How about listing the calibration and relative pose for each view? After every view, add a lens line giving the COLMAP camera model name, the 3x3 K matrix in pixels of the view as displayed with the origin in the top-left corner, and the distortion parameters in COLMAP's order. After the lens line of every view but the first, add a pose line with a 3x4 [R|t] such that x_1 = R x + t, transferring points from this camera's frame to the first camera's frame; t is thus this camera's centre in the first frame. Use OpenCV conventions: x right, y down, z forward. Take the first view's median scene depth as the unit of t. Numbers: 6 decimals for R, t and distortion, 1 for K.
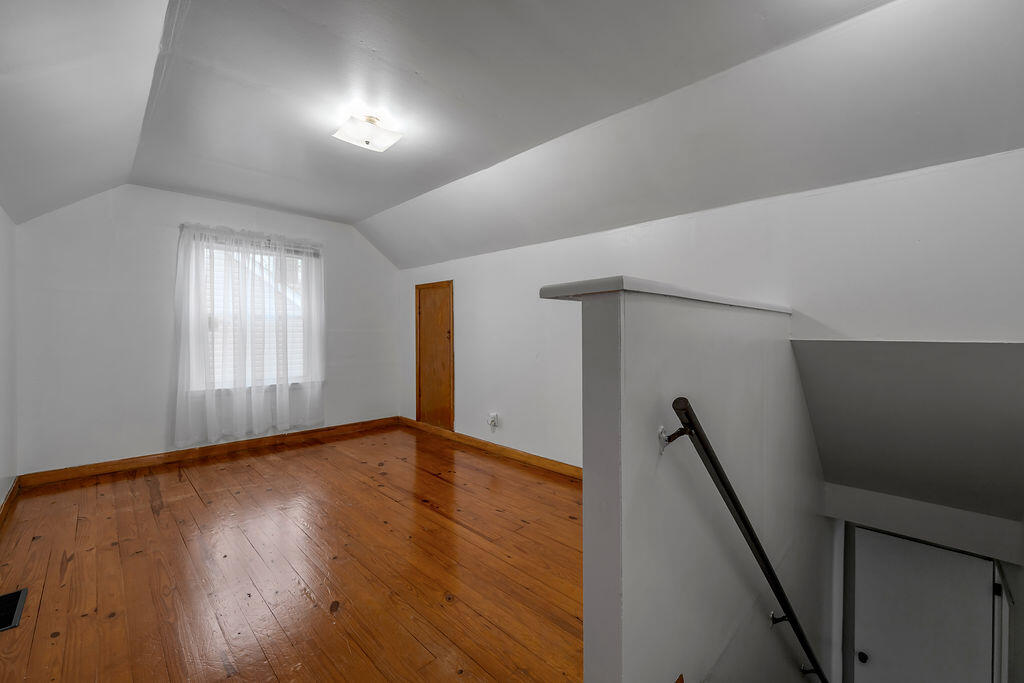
lens RADIAL K [[411.8, 0, 509.8], [0, 411.8, 330.1], [0, 0, 1]] dist [-0.001043, -0.000055]
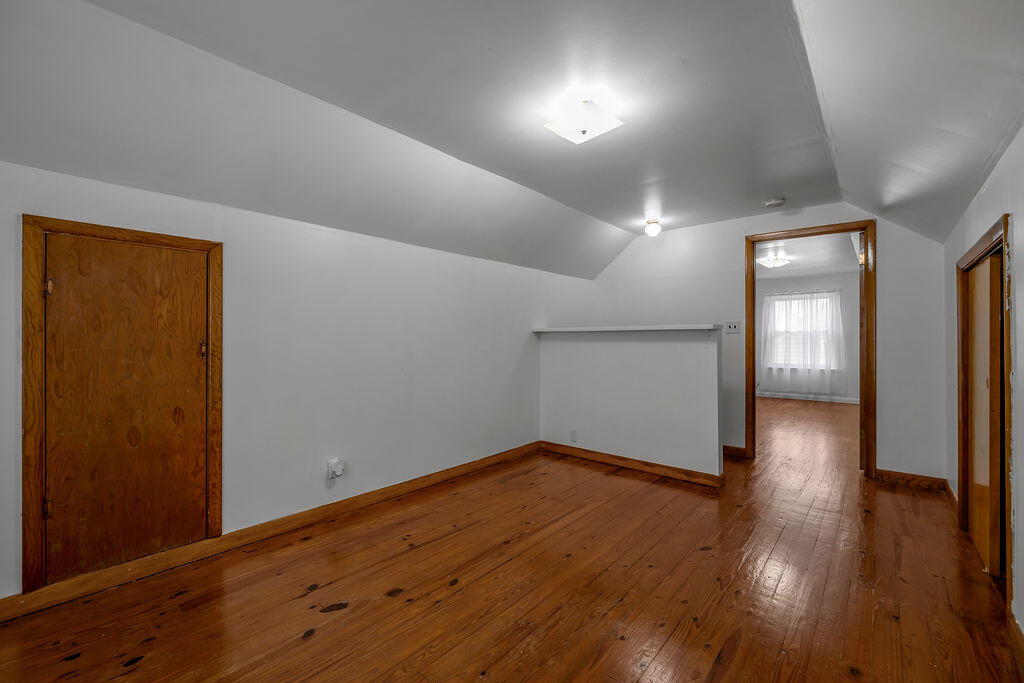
lens RADIAL K [[411.8, 0, 509.8], [0, 411.8, 330.1], [0, 0, 1]] dist [-0.001043, -0.000055]
pose [[-0.049884, 0.025444, 0.998431, -0.677214], [-0.002935, 0.999667, -0.025622, 0.000148], [-0.998751, -0.004209, -0.049793, 0.661600]]
